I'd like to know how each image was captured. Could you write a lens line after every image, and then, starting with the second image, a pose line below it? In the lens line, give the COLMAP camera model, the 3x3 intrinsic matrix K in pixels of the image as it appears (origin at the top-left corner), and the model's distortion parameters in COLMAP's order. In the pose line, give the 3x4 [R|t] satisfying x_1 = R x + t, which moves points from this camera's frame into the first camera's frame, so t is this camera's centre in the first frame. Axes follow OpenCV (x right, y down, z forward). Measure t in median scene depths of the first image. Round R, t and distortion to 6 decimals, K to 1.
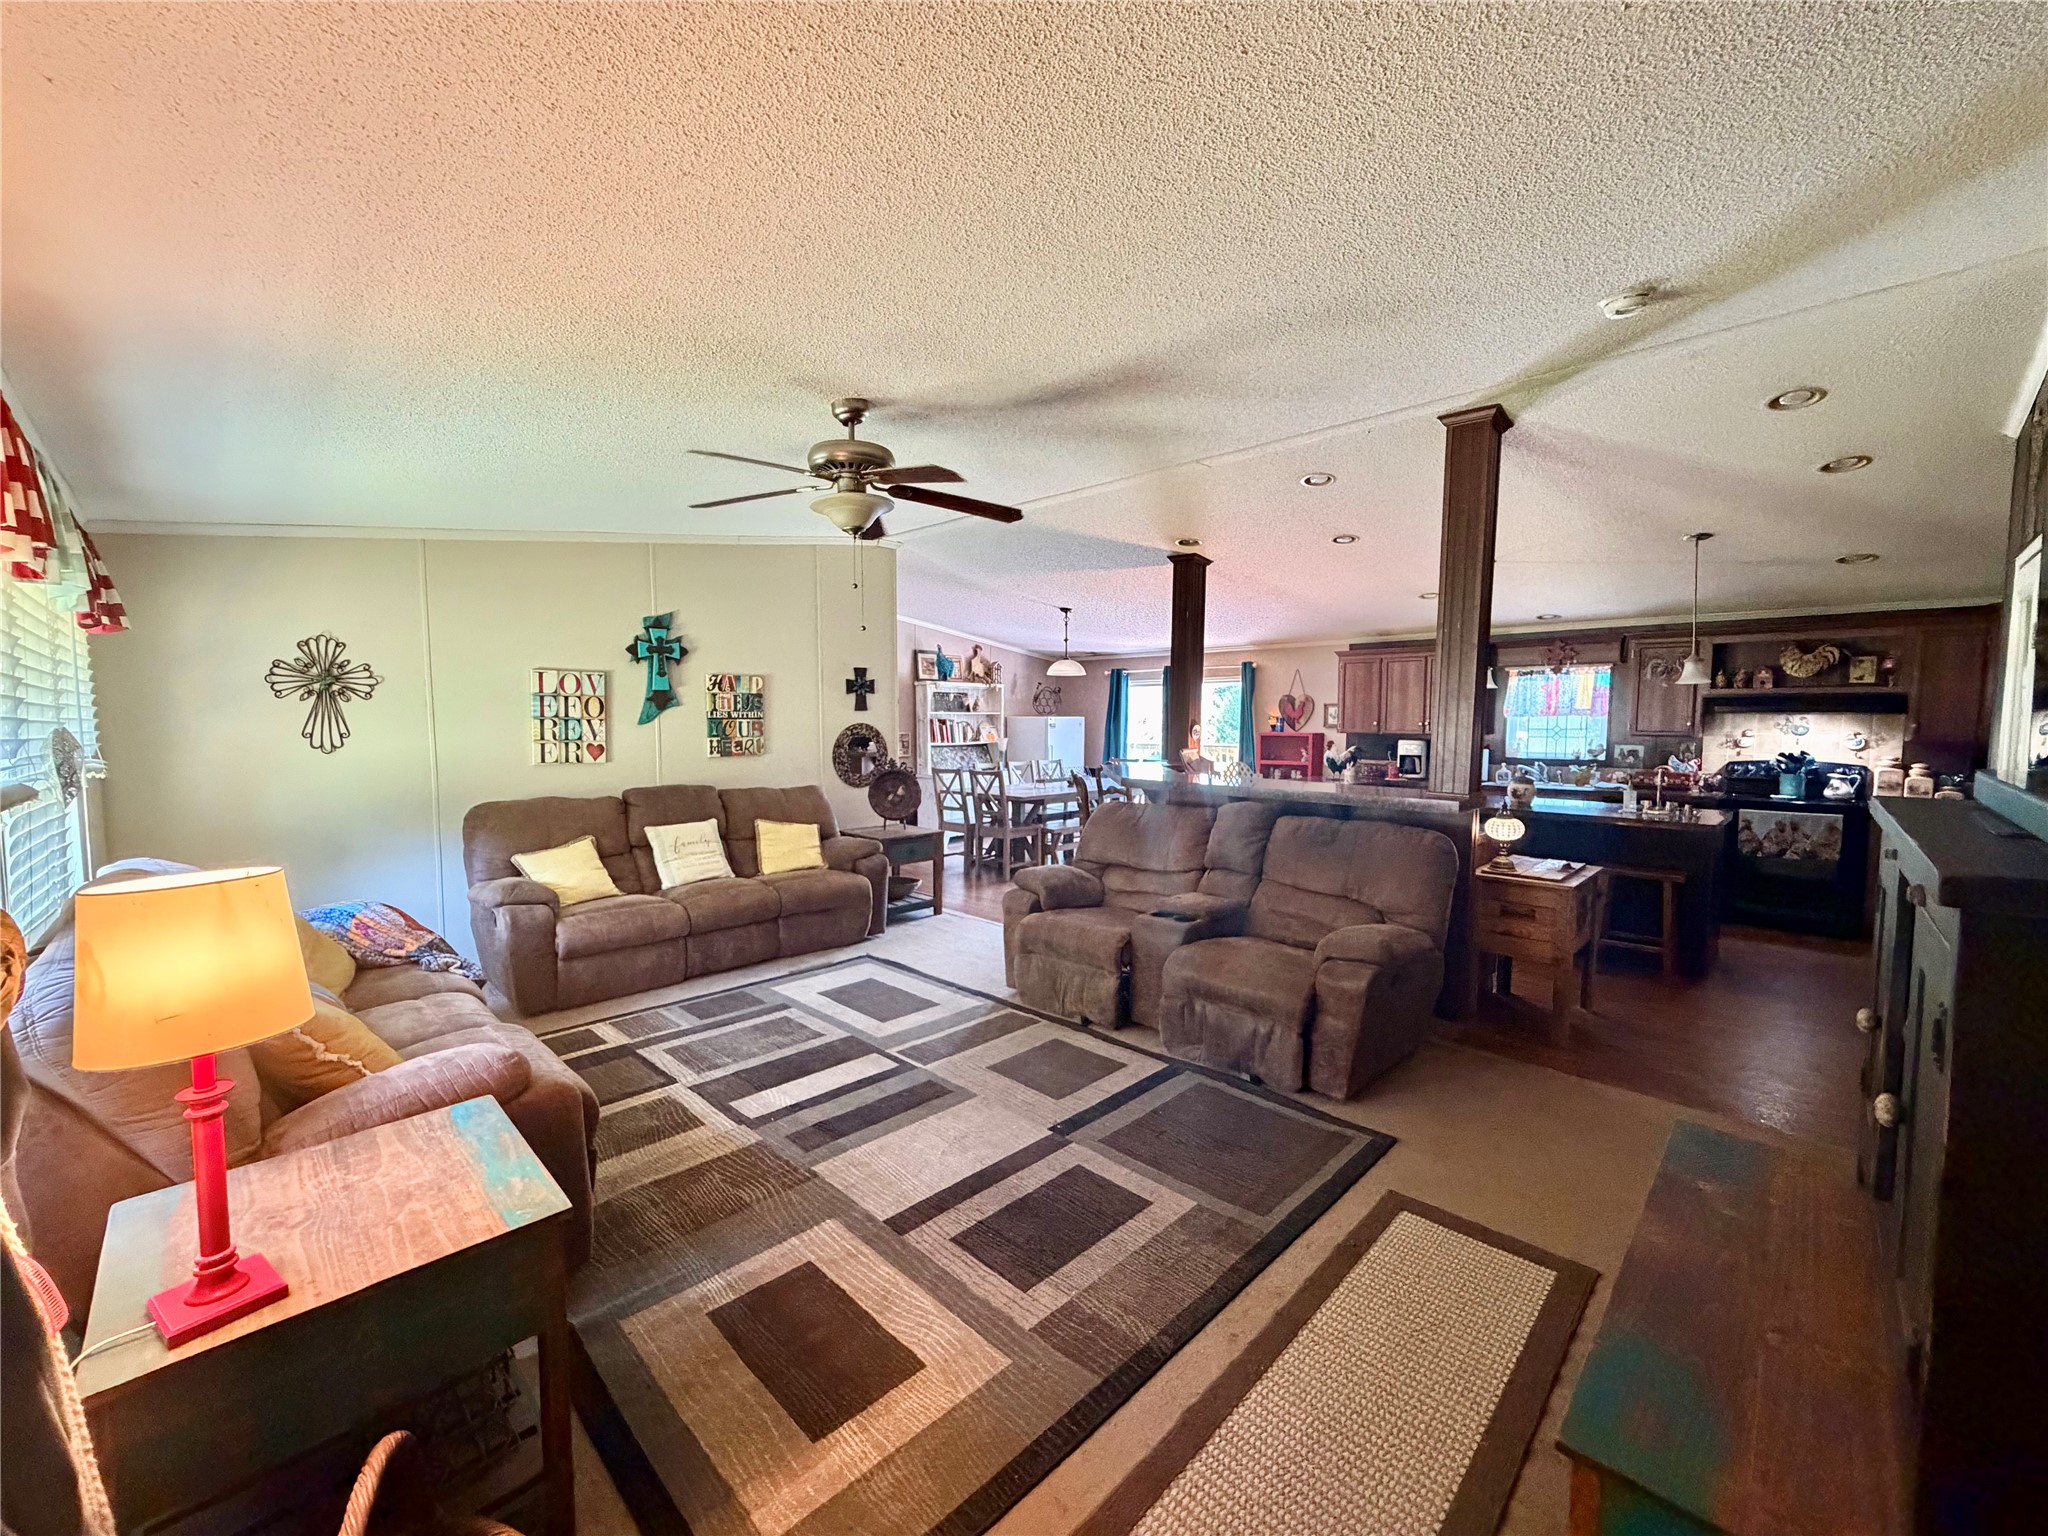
lens RADIAL K [[819.0, 0, 1015.7], [0, 819.0, 771.6], [0, 0, 1]] dist [-0.000034, 0.000042]
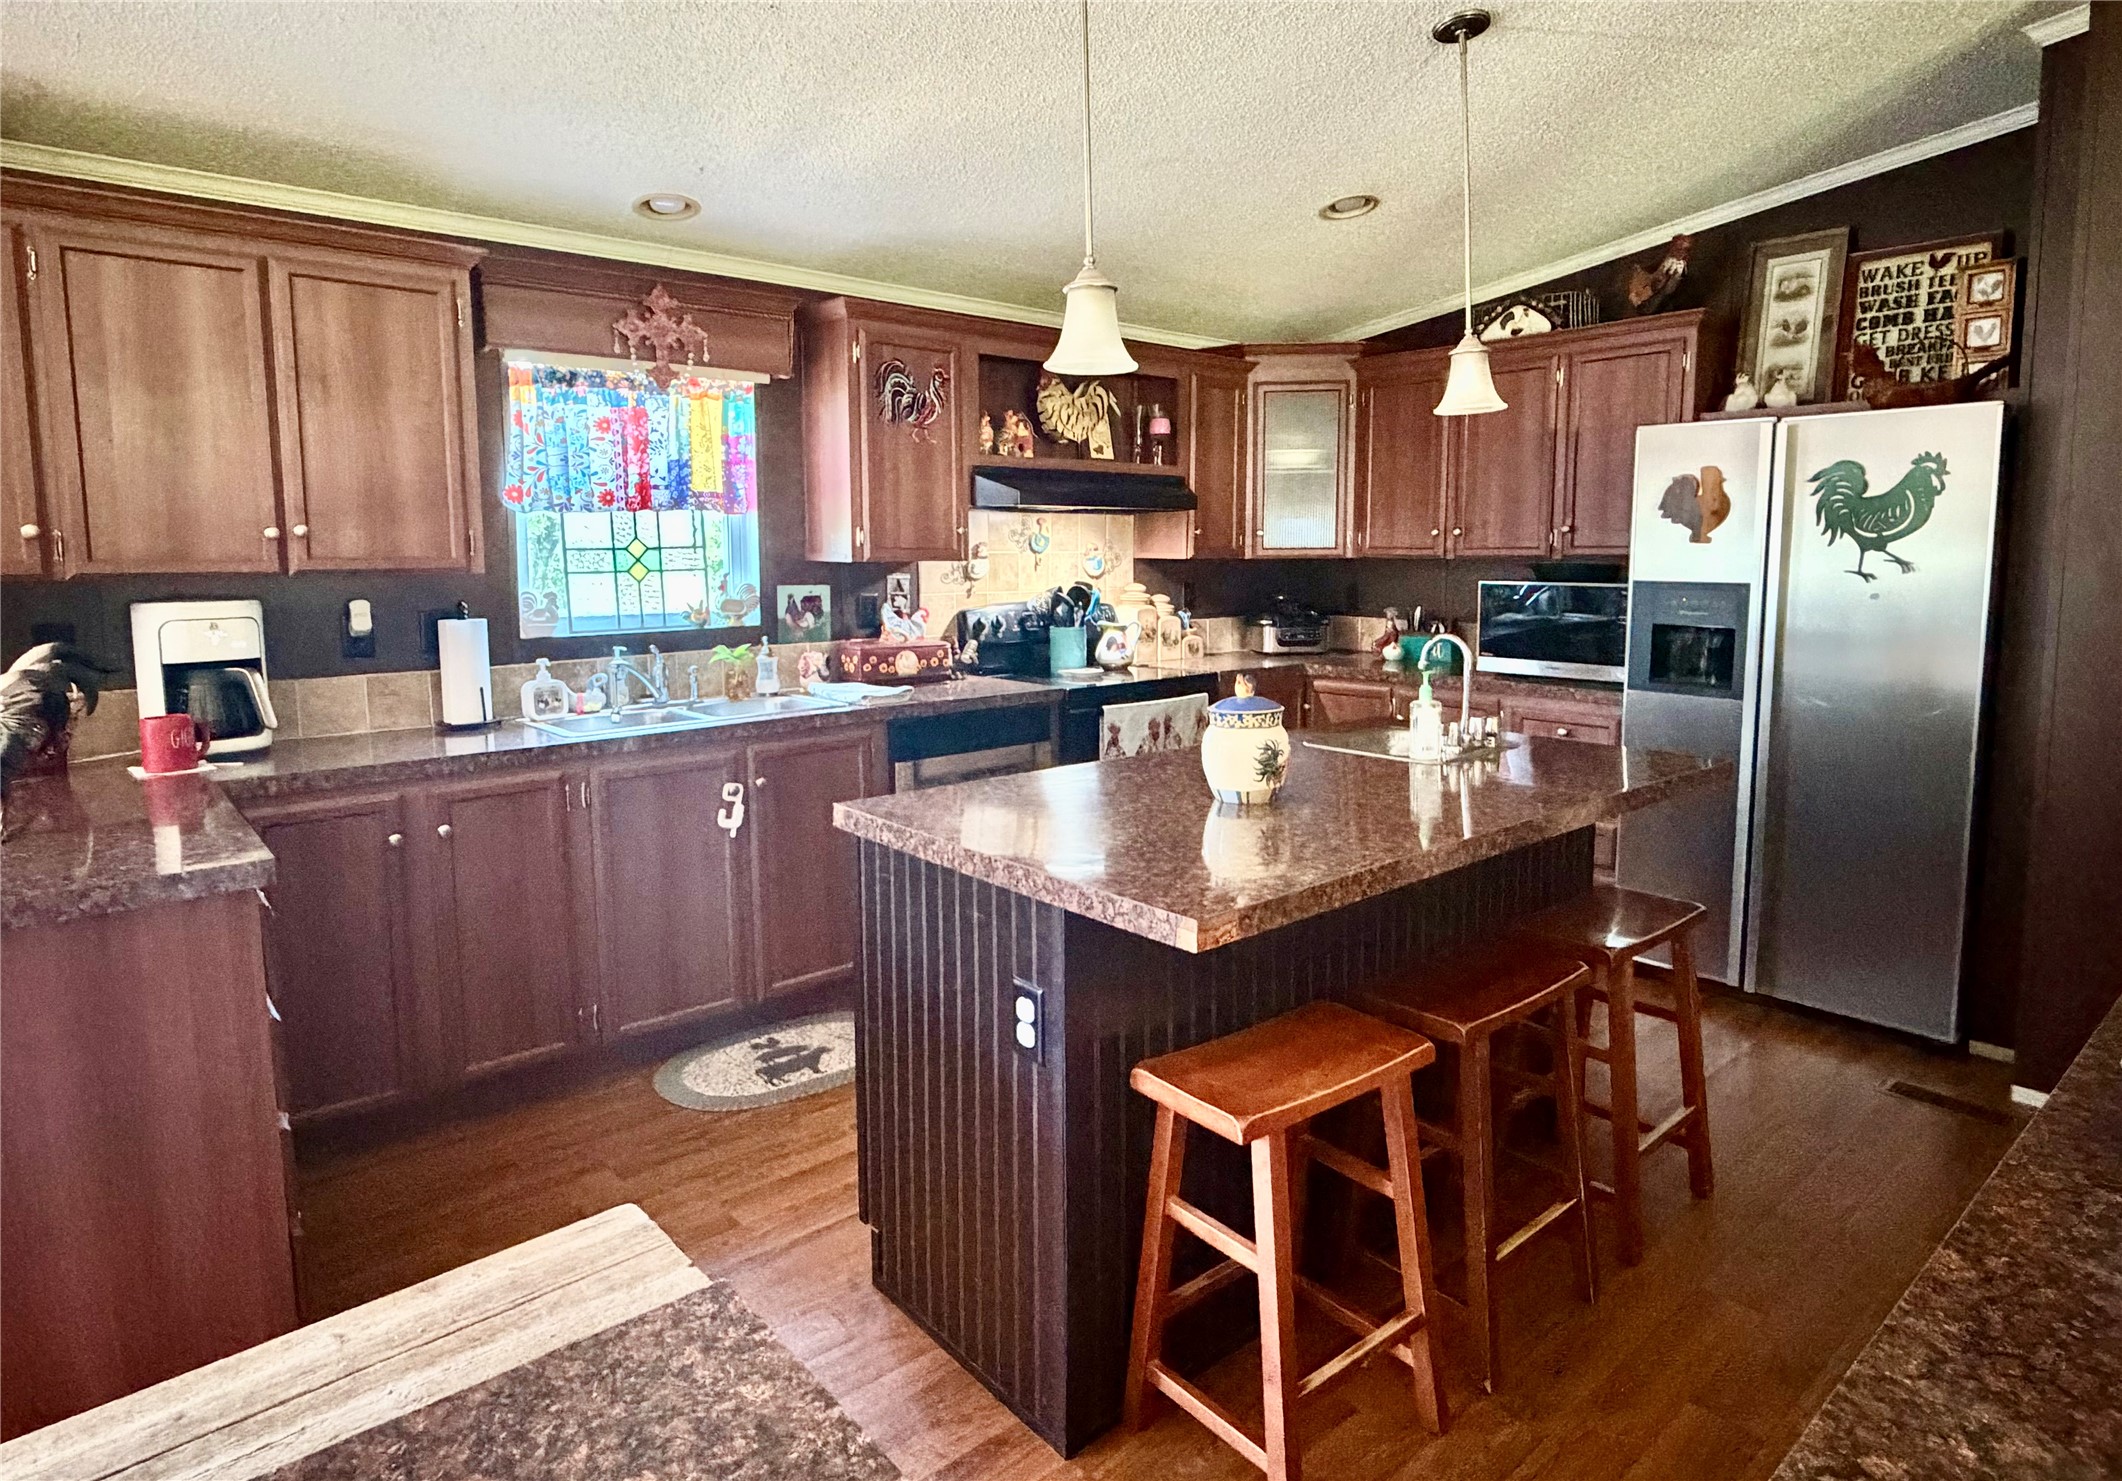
lens RADIAL K [[1181.7, 0, 1097.4], [0, 1181.7, 680.8], [0, 0, 1]] dist [-0.001952, -0.000879]
pose [[0.057440, -0.114757, 0.991732, 0.219728], [0.072867, 0.991204, 0.110476, -0.051698], [-0.995686, 0.065919, 0.065297, 1.075985]]
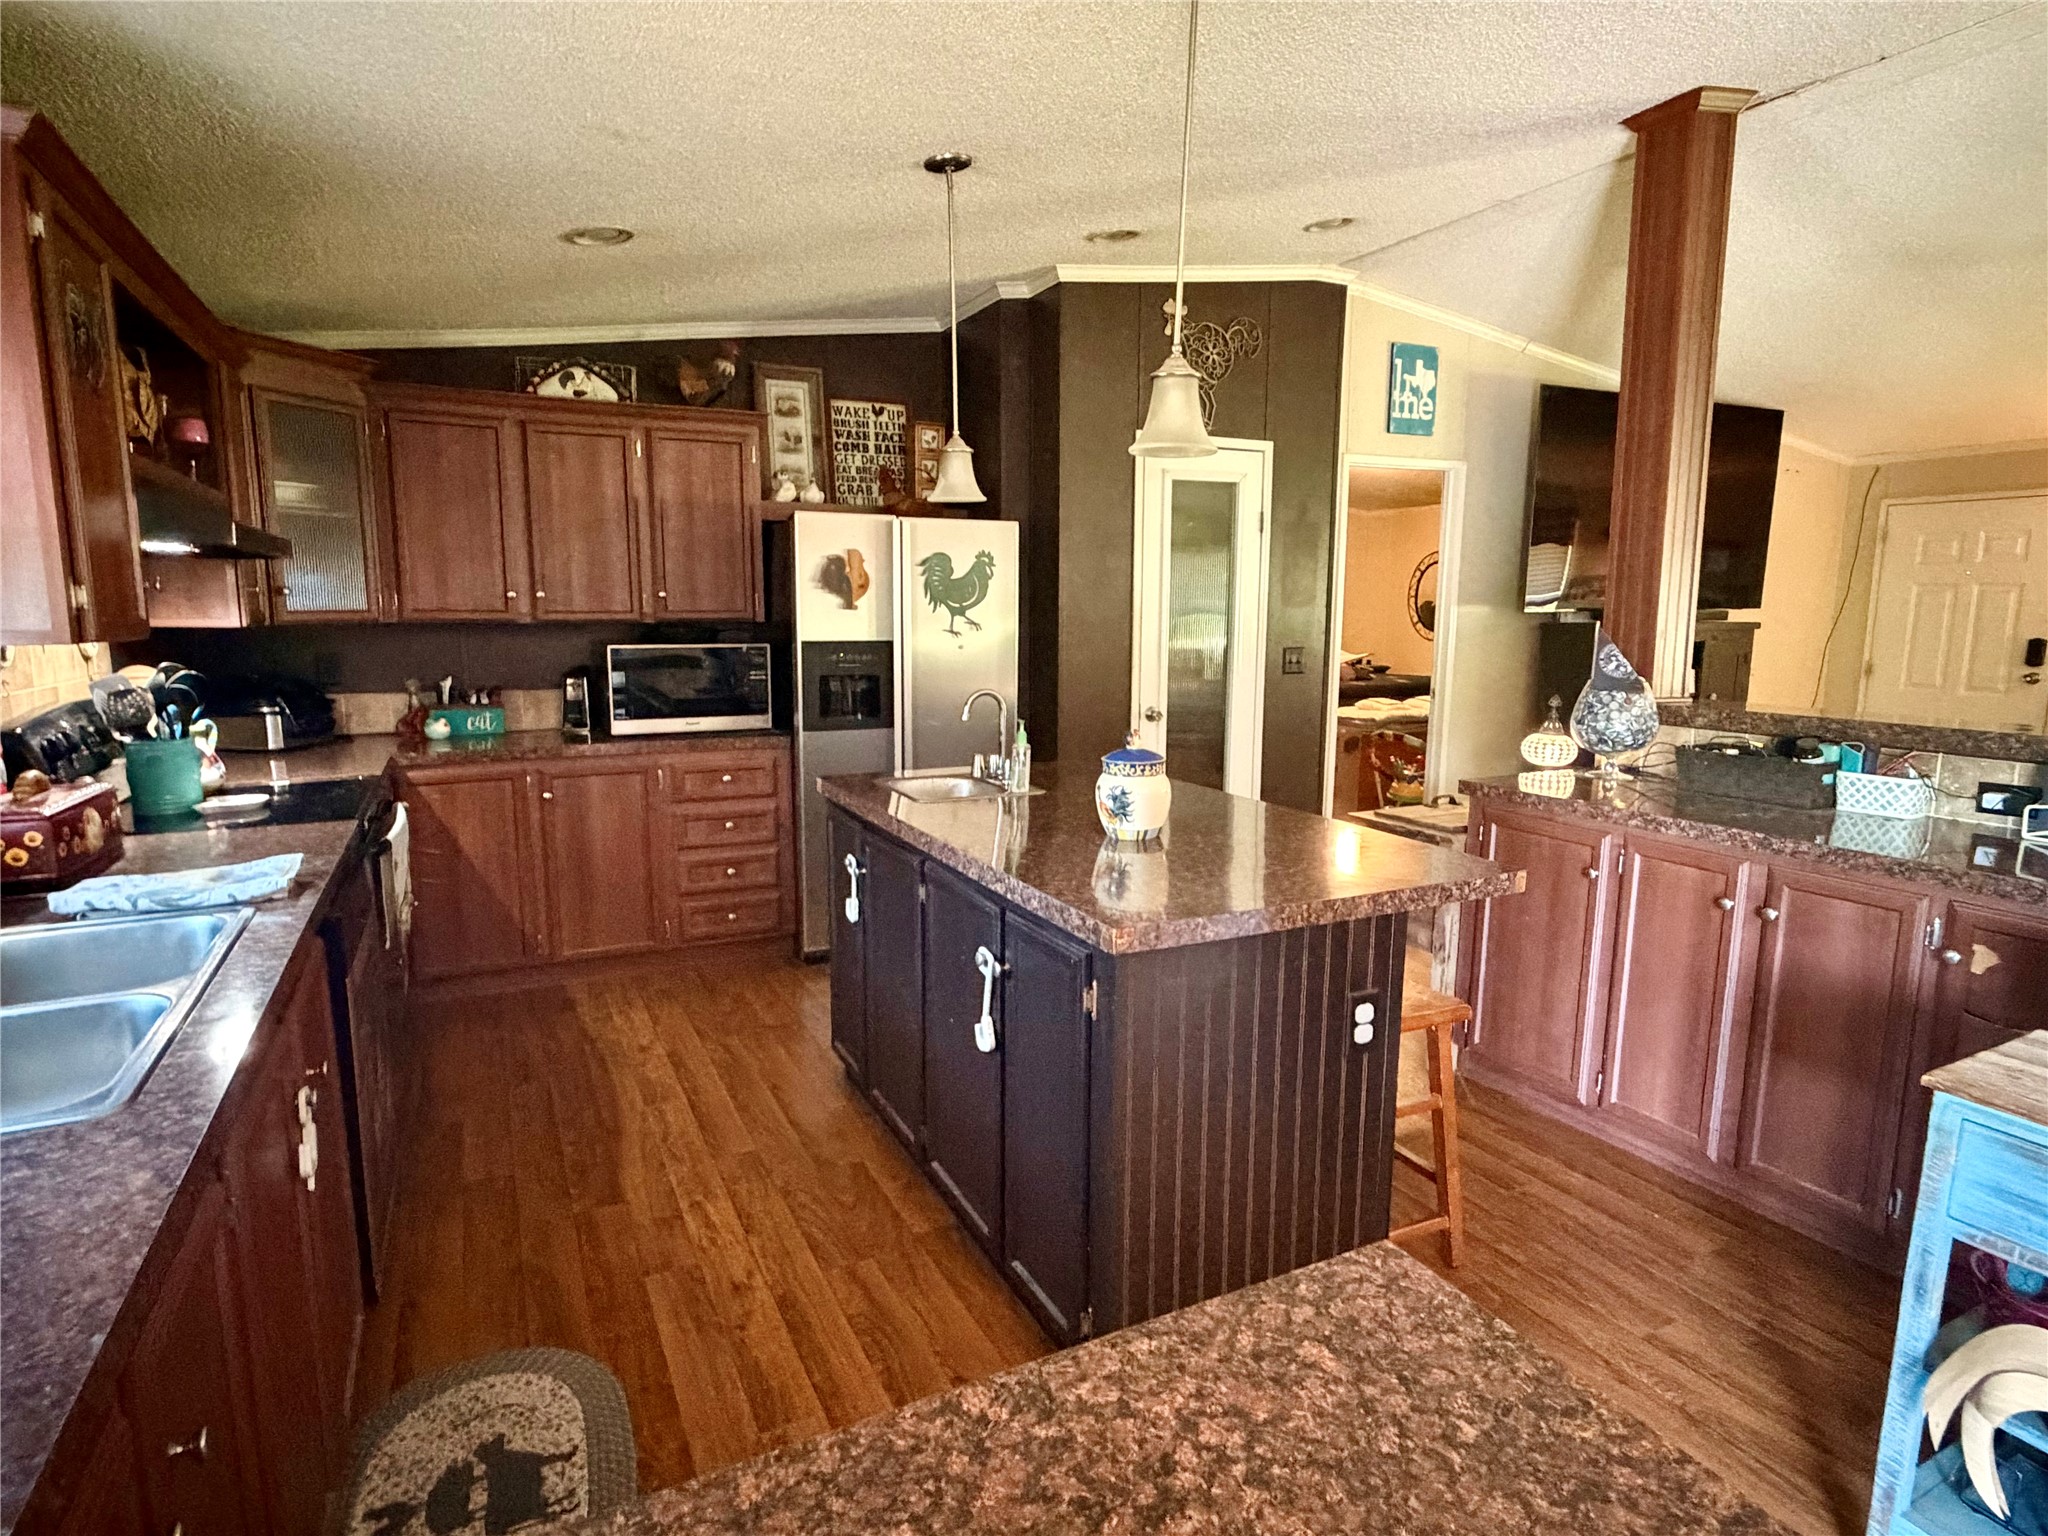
lens RADIAL K [[1104.9, 0, 1014.9], [0, 1104.9, 773.4], [0, 0, 1]] dist [0.002053, 0.000584]
pose [[-0.946945, -0.057395, 0.316228, 0.552391], [0.013829, 0.975738, 0.218503, -0.088657], [-0.321097, 0.211284, -0.923177, 1.510391]]
